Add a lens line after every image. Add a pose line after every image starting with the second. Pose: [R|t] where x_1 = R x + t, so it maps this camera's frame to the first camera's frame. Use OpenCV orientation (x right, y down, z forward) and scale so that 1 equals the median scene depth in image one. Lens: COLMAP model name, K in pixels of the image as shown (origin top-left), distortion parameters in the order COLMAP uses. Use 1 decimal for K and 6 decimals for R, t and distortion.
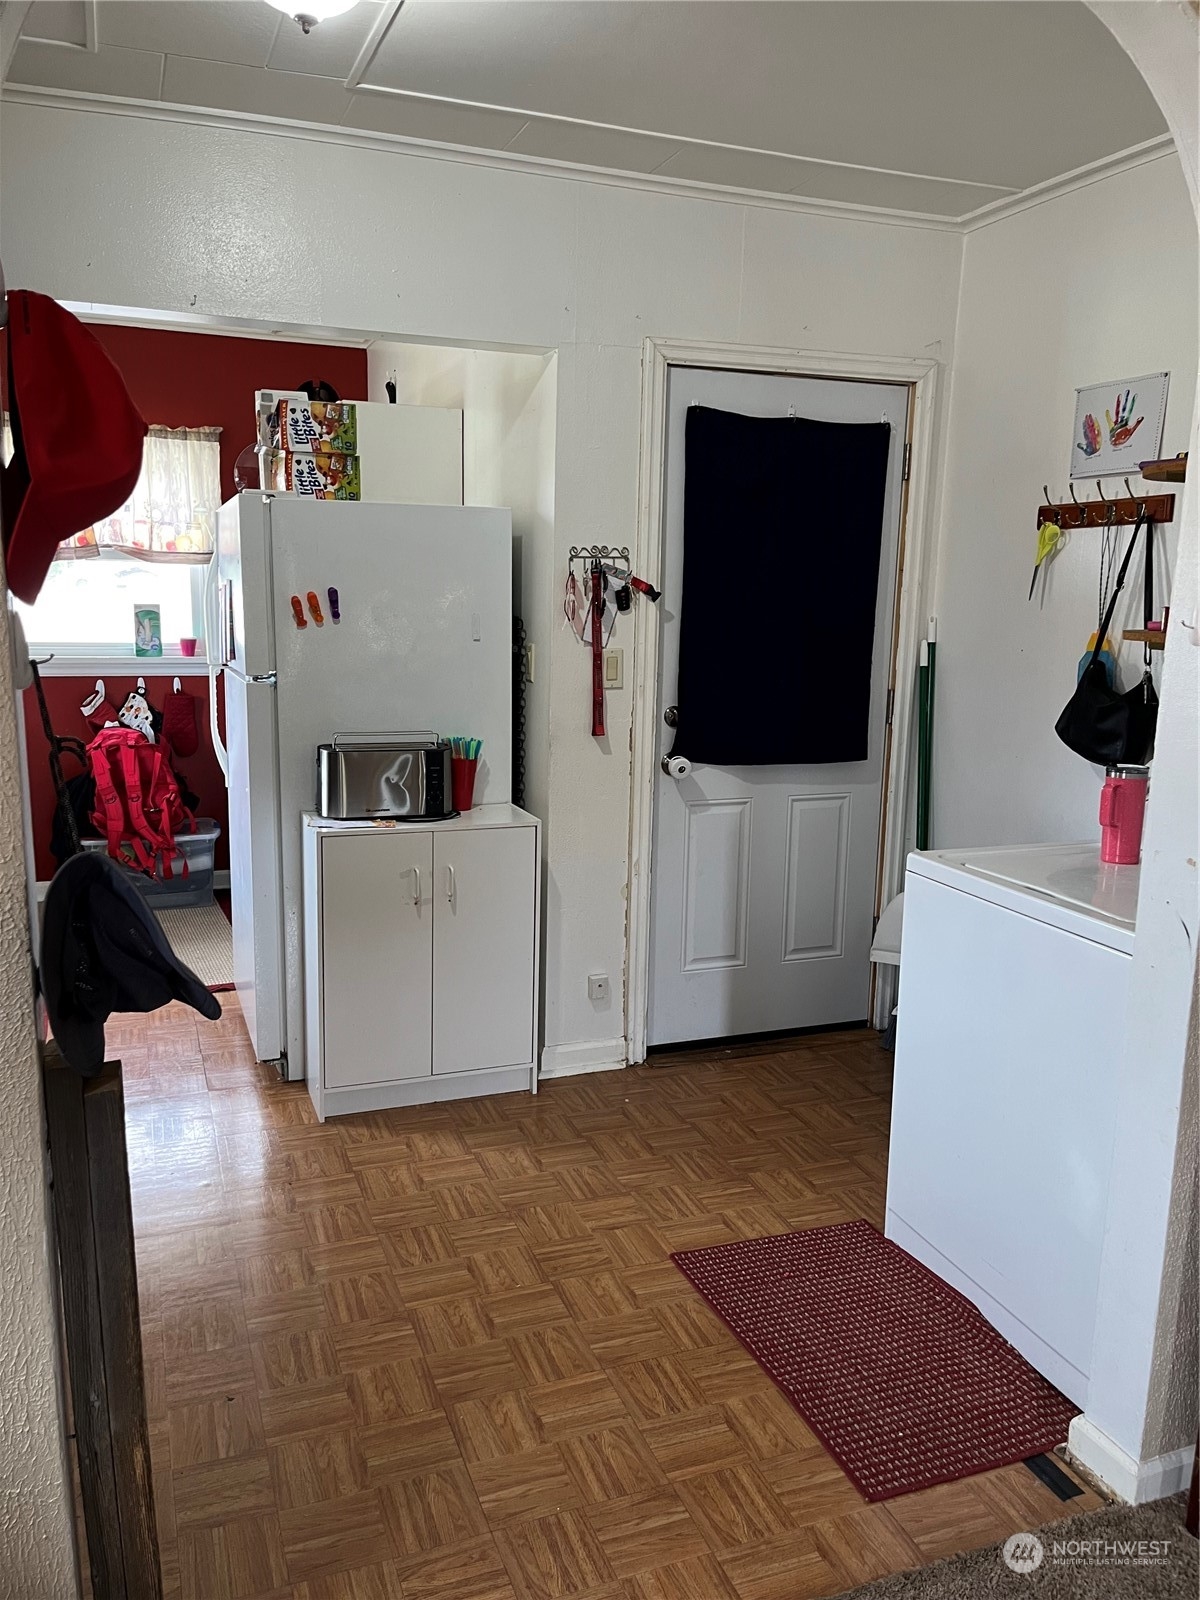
lens RADIAL K [[1229.6, 0, 574.0], [0, 1229.6, 804.3], [0, 0, 1]] dist [0.047533, -0.042701]
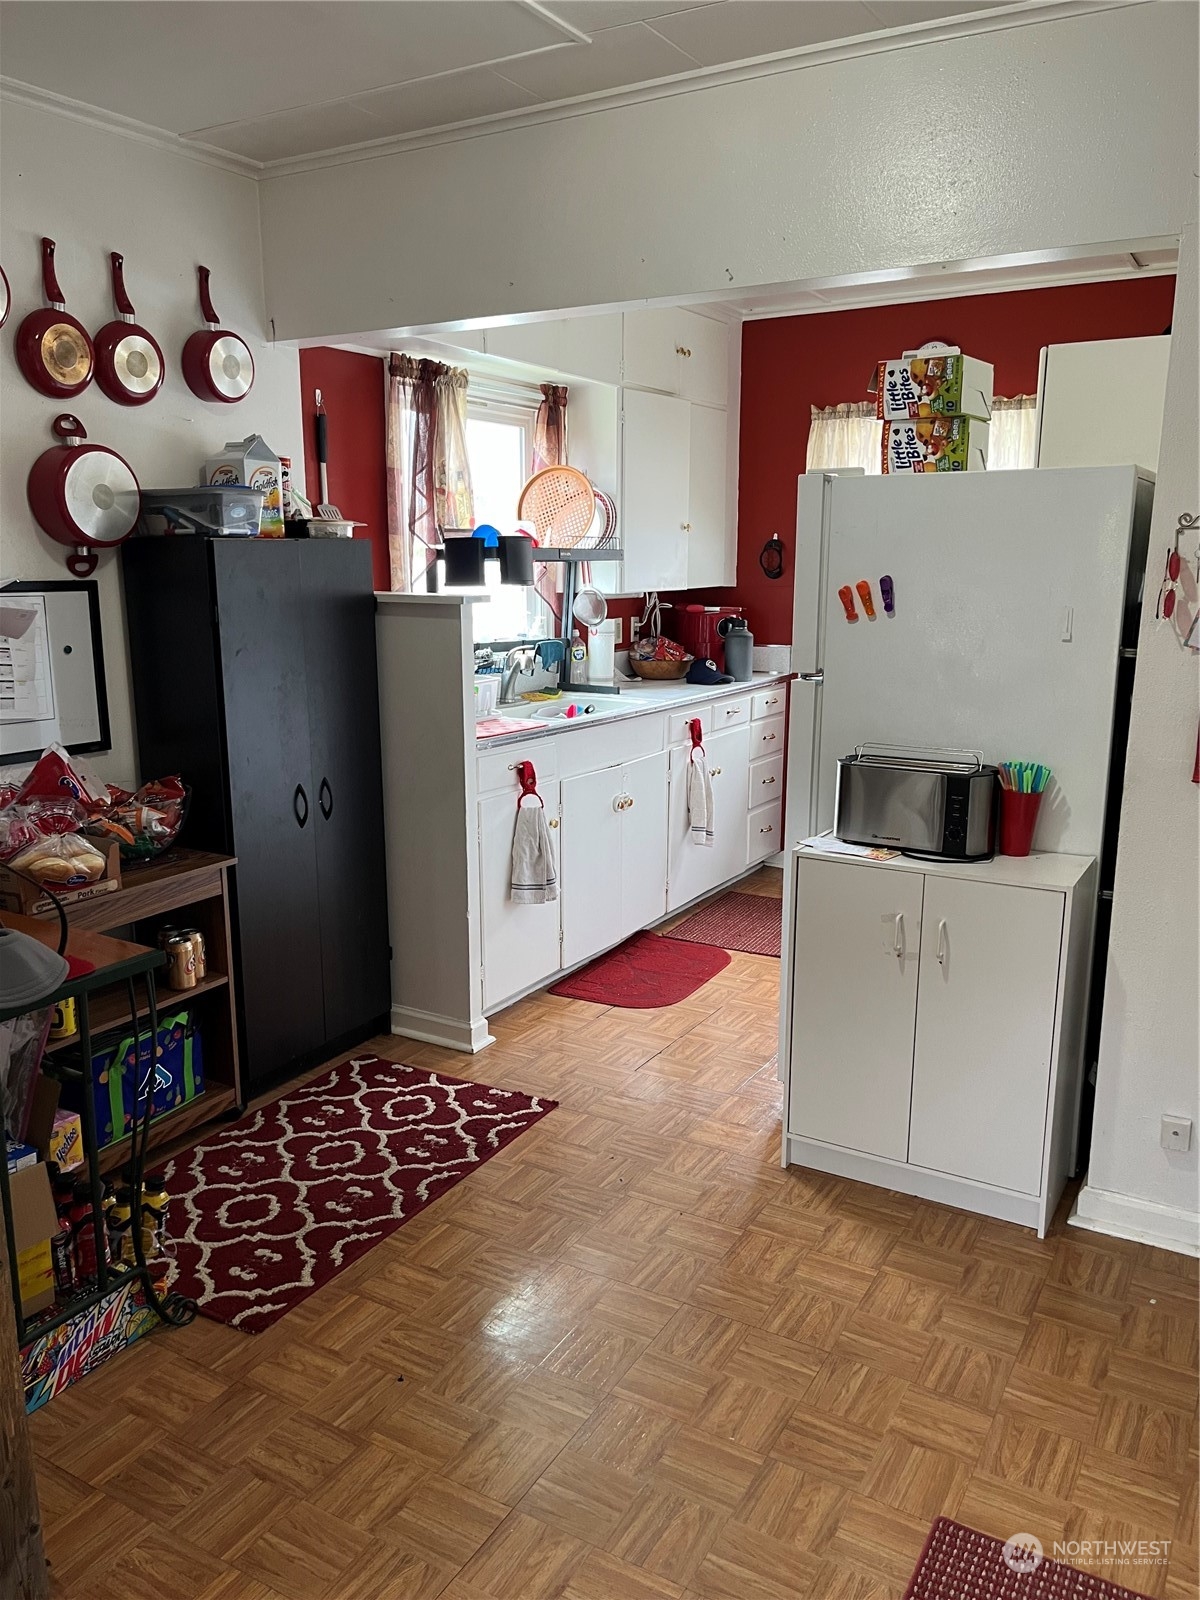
lens RADIAL K [[1199.8, 0, 604.8], [0, 1199.8, 811.1], [0, 0, 1]] dist [0.049607, -0.070320]
pose [[0.632275, 0.142428, -0.761539, 0.337054], [-0.128316, 0.988632, 0.078365, -0.051833], [0.764044, 0.048169, 0.643364, 0.306087]]
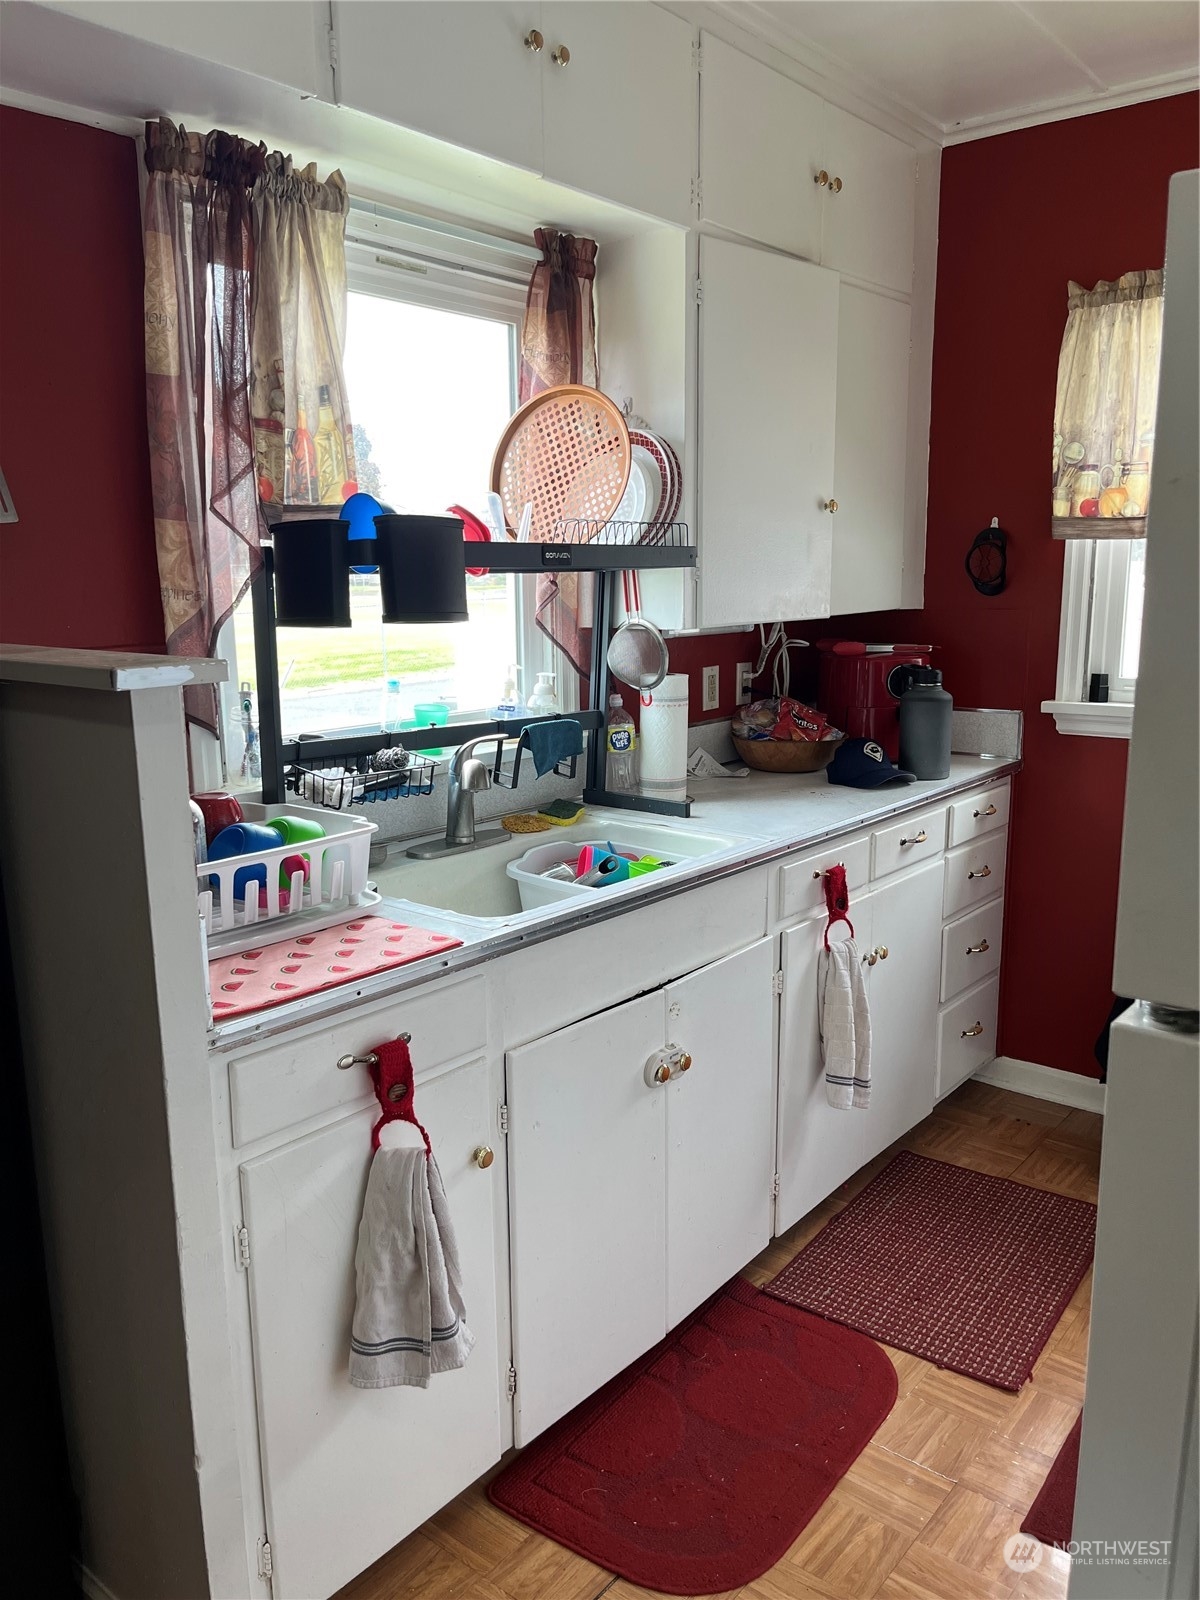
lens RADIAL K [[1229.6, 0, 574.0], [0, 1229.6, 804.3], [0, 0, 1]] dist [0.047533, -0.042701]
pose [[0.490354, 0.135103, -0.860988, 0.048559], [-0.132163, 0.988013, 0.079765, -0.106854], [0.861444, 0.074678, 0.502331, 0.599297]]
